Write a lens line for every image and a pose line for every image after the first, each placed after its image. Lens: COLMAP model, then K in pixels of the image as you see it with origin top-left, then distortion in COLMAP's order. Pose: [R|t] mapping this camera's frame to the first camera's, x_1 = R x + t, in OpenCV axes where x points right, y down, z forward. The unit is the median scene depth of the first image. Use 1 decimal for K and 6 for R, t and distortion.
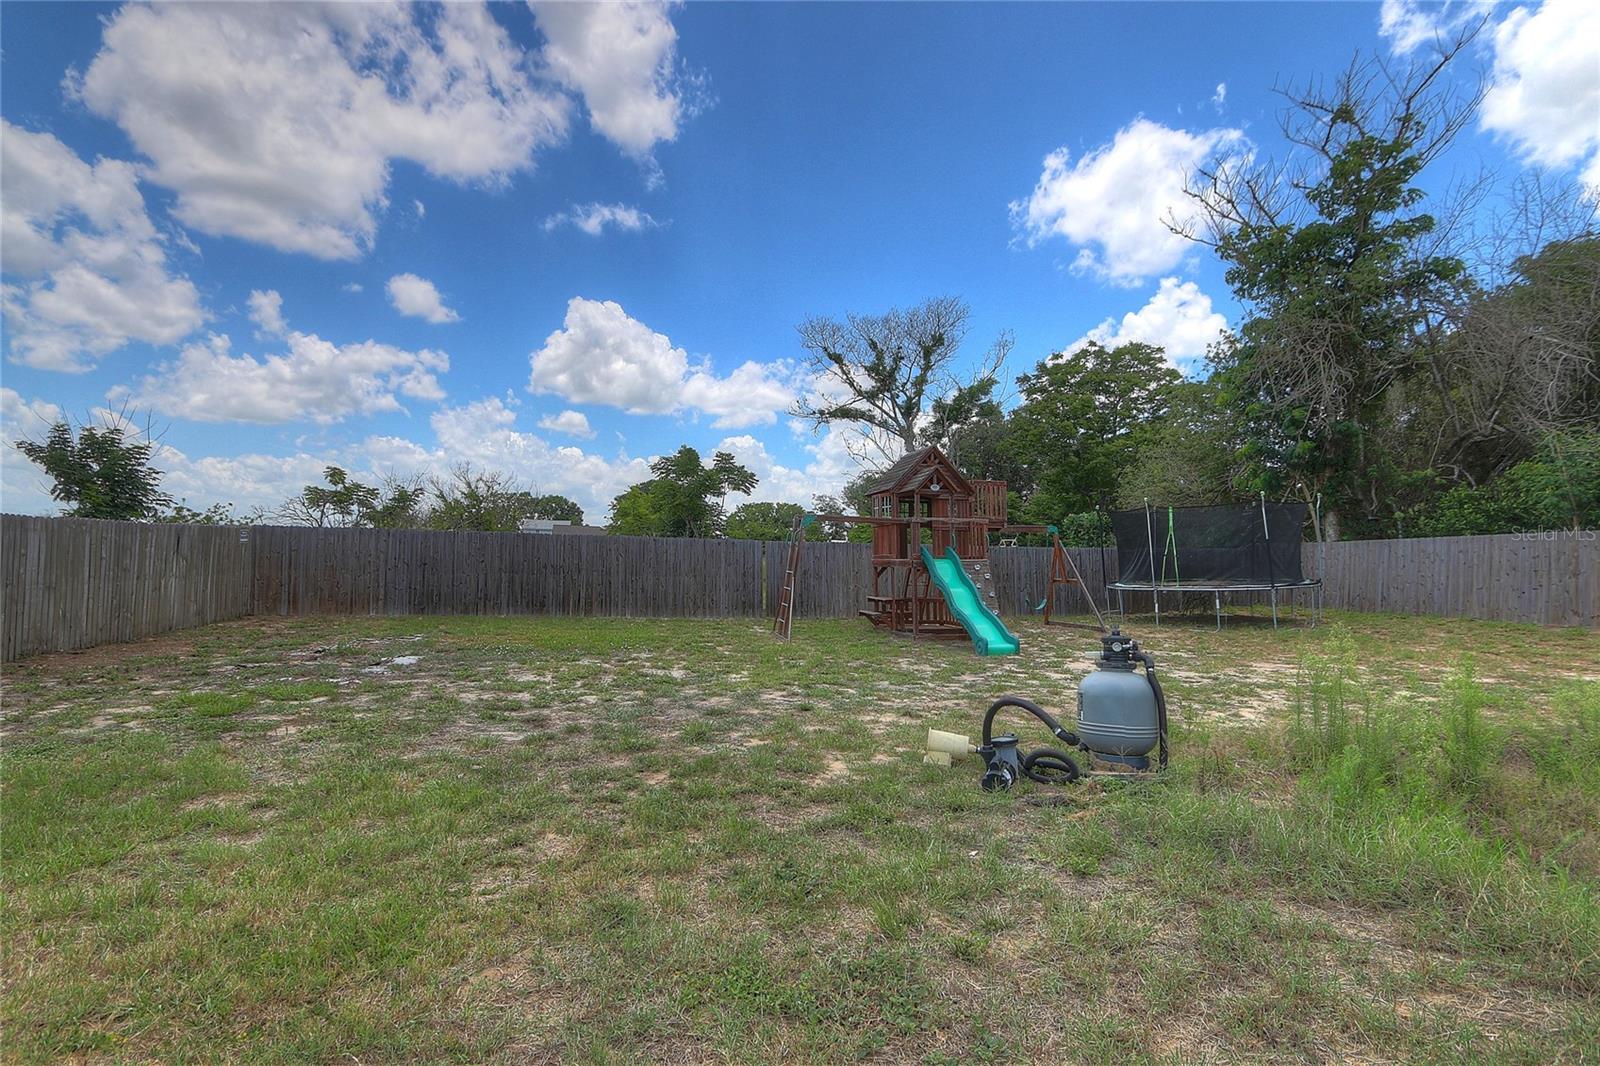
lens RADIAL K [[755.4, 0, 783.1], [0, 755.4, 542.5], [0, 0, 1]] dist [-0.017406, 0.000245]
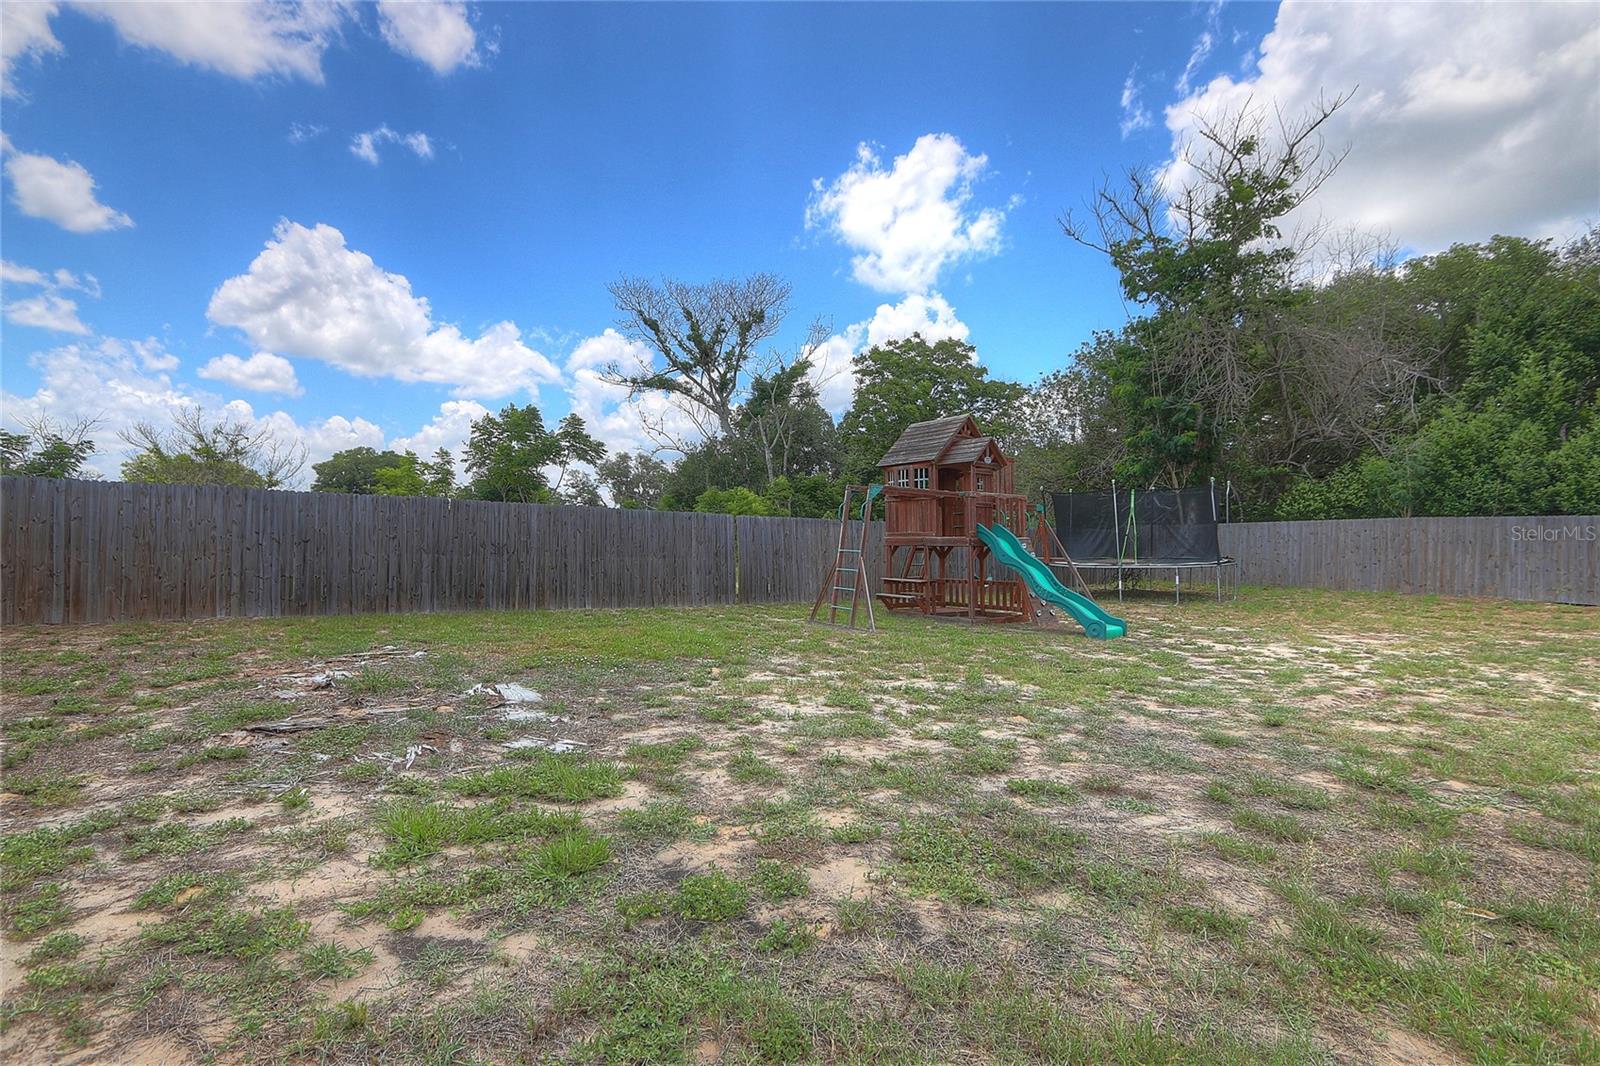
lens RADIAL K [[744.1, 0, 800.6], [0, 744.1, 545.0], [0, 0, 1]] dist [-0.015755, -0.000487]
pose [[0.927575, 0.000998, 0.373635, -0.134015], [-0.011824, 0.999574, 0.026685, 0.003933], [-0.373449, -0.029170, 0.927192, 0.090018]]
